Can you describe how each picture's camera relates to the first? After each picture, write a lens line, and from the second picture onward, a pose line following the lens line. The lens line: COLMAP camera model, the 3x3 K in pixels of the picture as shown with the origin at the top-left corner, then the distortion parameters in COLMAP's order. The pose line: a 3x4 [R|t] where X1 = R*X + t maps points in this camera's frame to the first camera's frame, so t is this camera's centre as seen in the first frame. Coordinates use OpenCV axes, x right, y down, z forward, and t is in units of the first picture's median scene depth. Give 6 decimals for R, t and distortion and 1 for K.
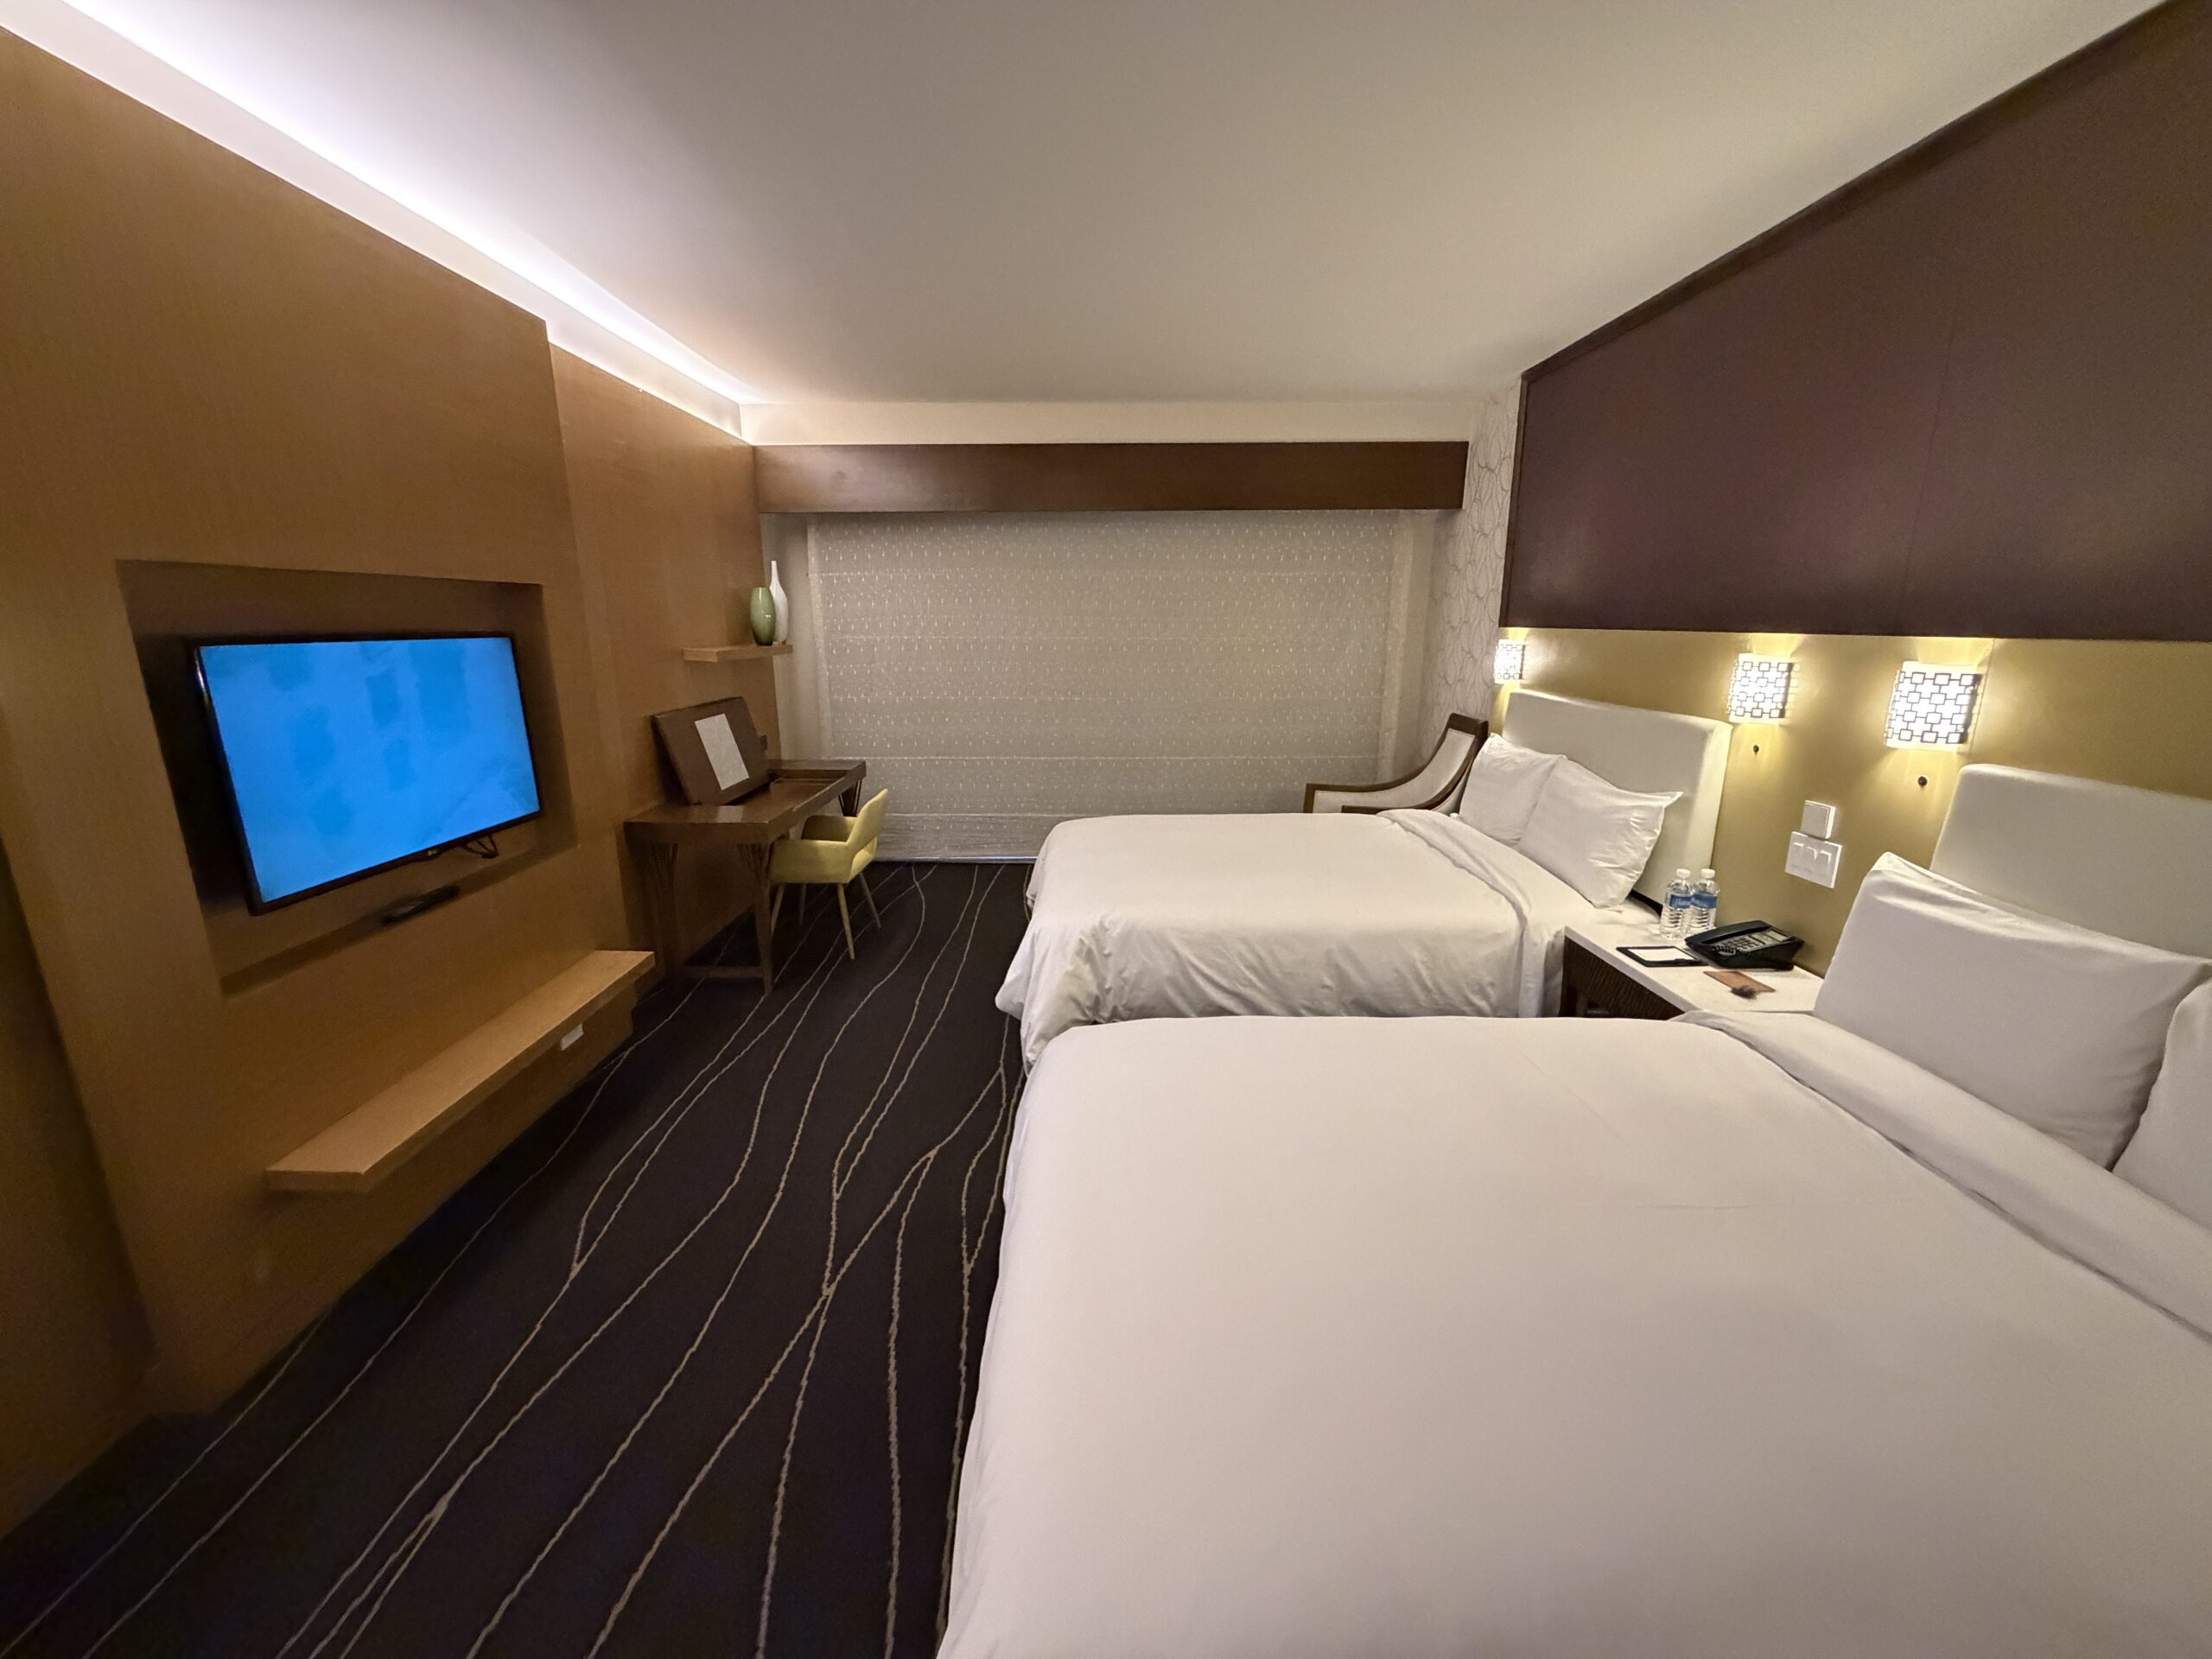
lens RADIAL K [[883.8, 0, 1098.7], [0, 883.8, 833.9], [0, 0, 1]] dist [0.009985, -0.001025]
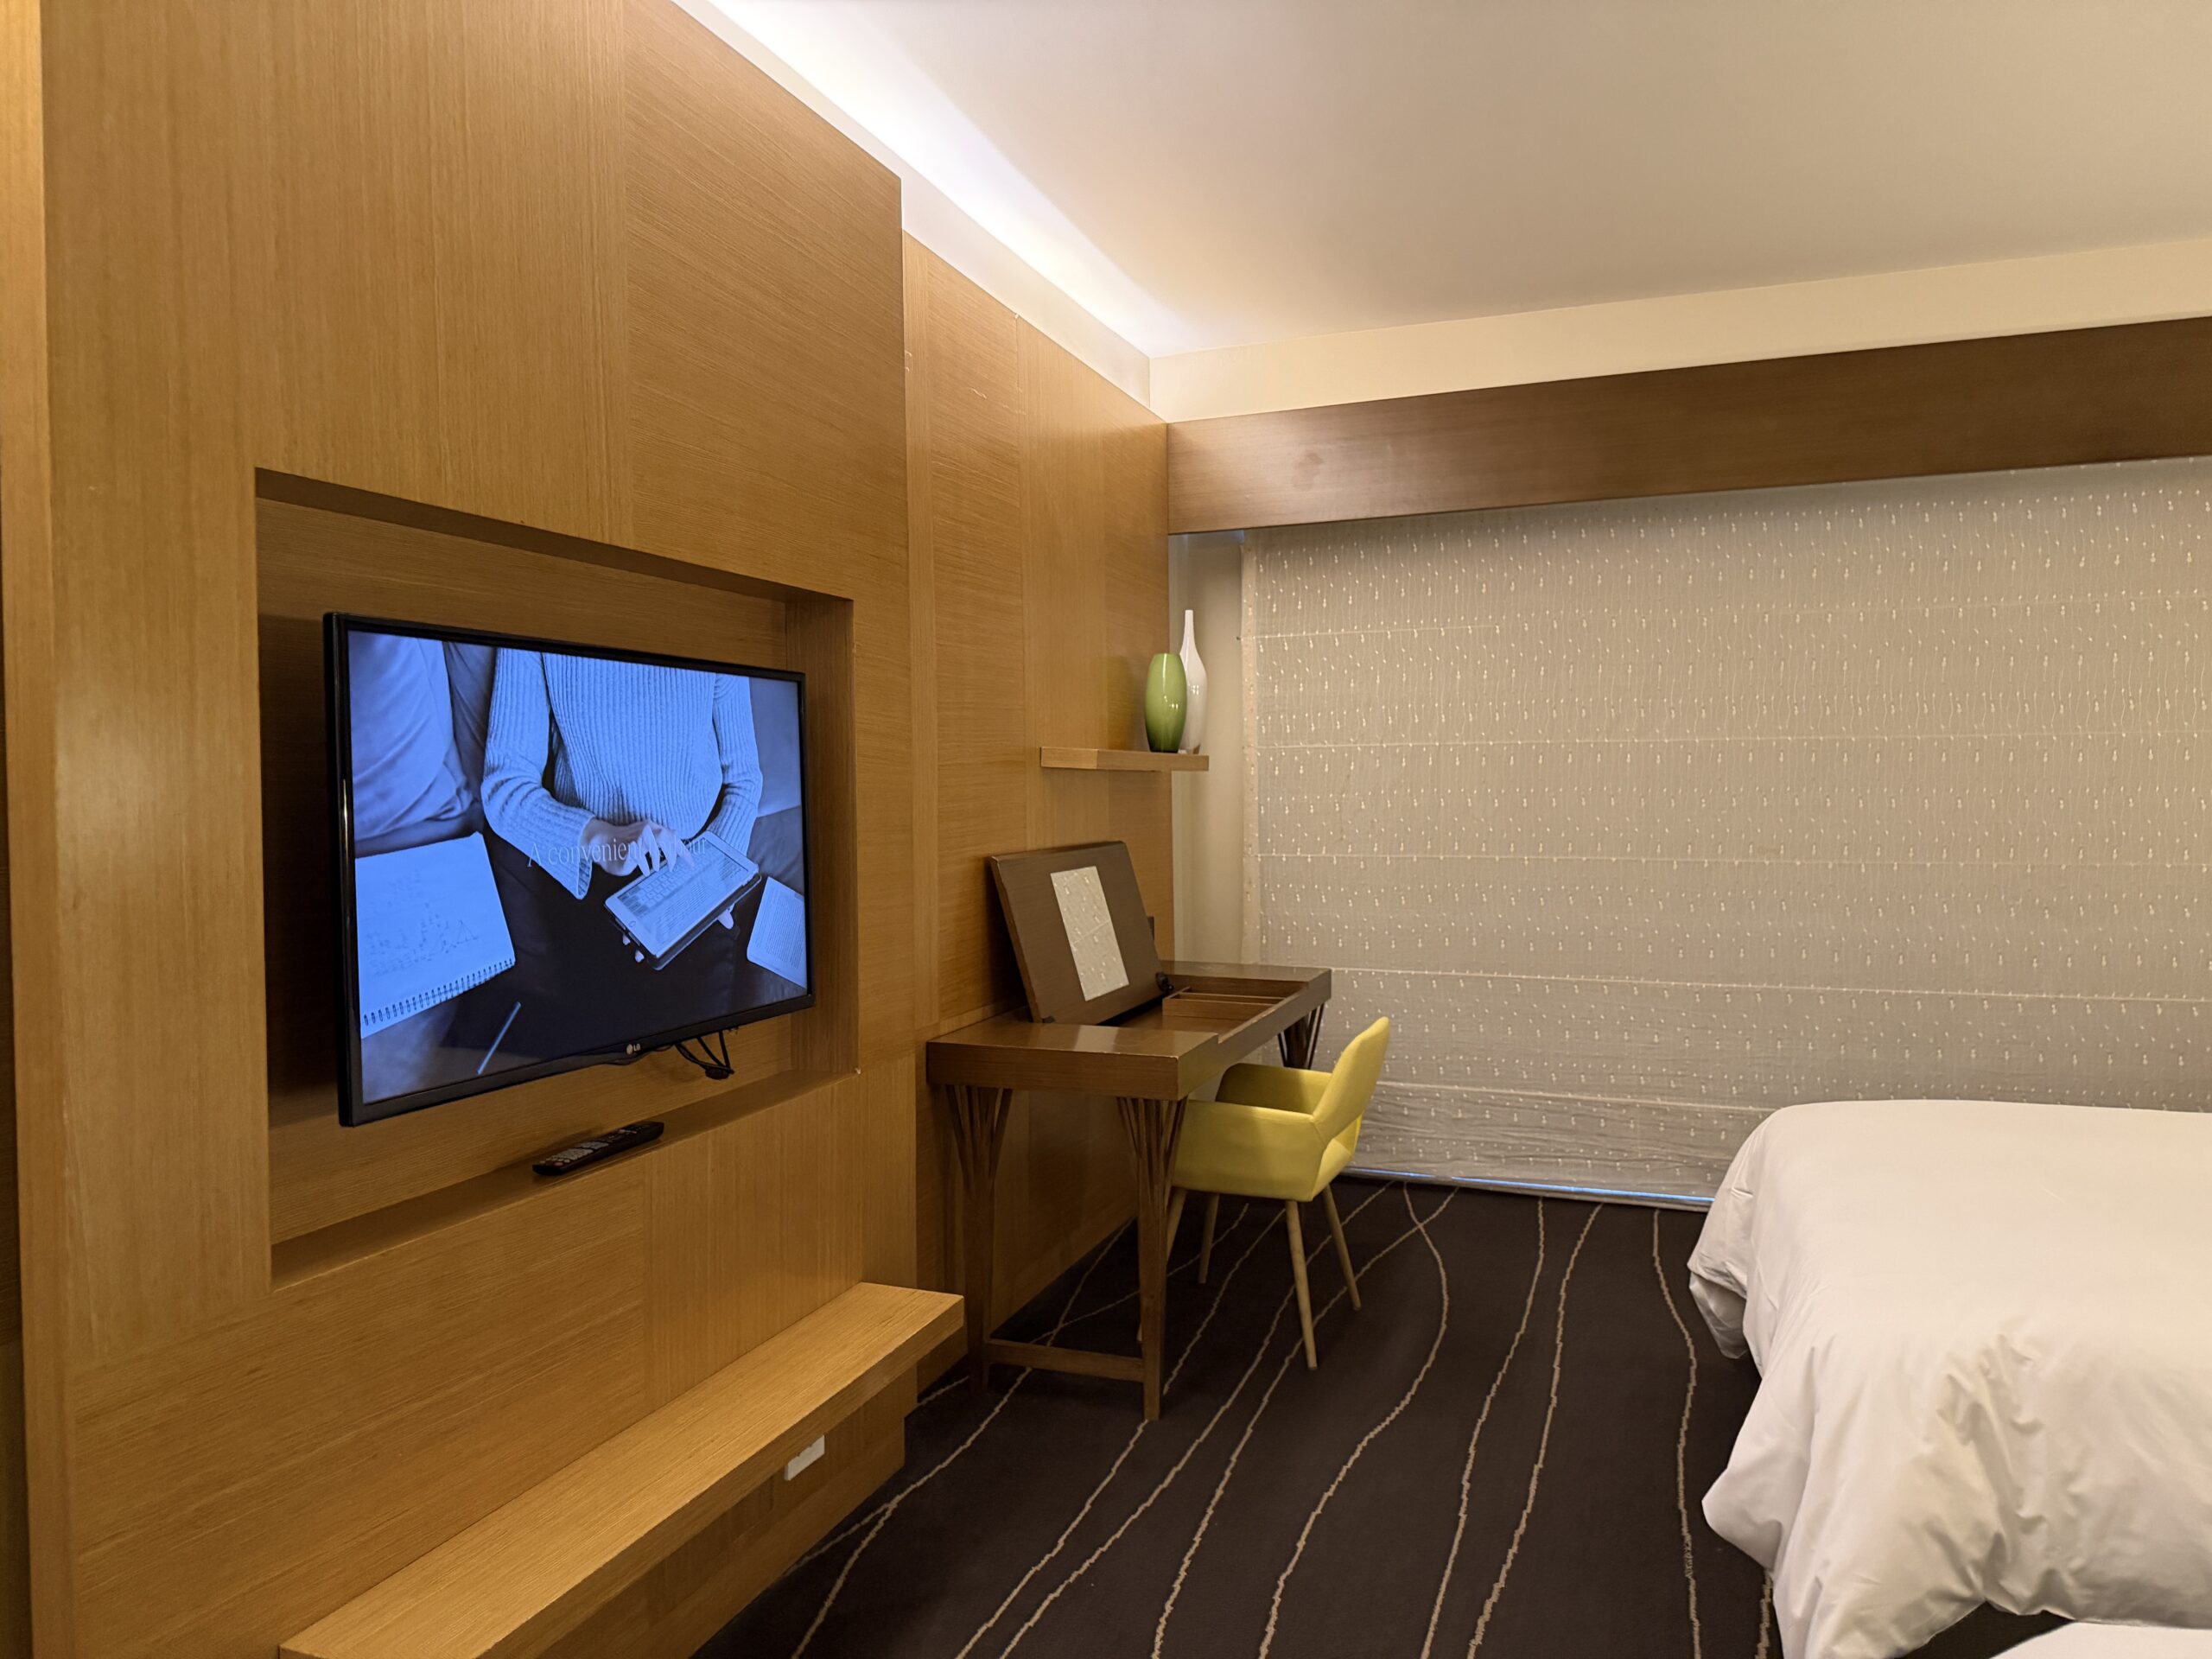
lens RADIAL K [[1553.4, 0, 1097.0], [0, 1553.4, 826.2], [0, 0, 1]] dist [0.049864, -0.043780]
pose [[0.940234, 0.001221, -0.340527, -0.135586], [-0.073723, 0.977008, -0.200052, 0.045544], [0.332453, 0.213200, 0.918706, 0.162738]]
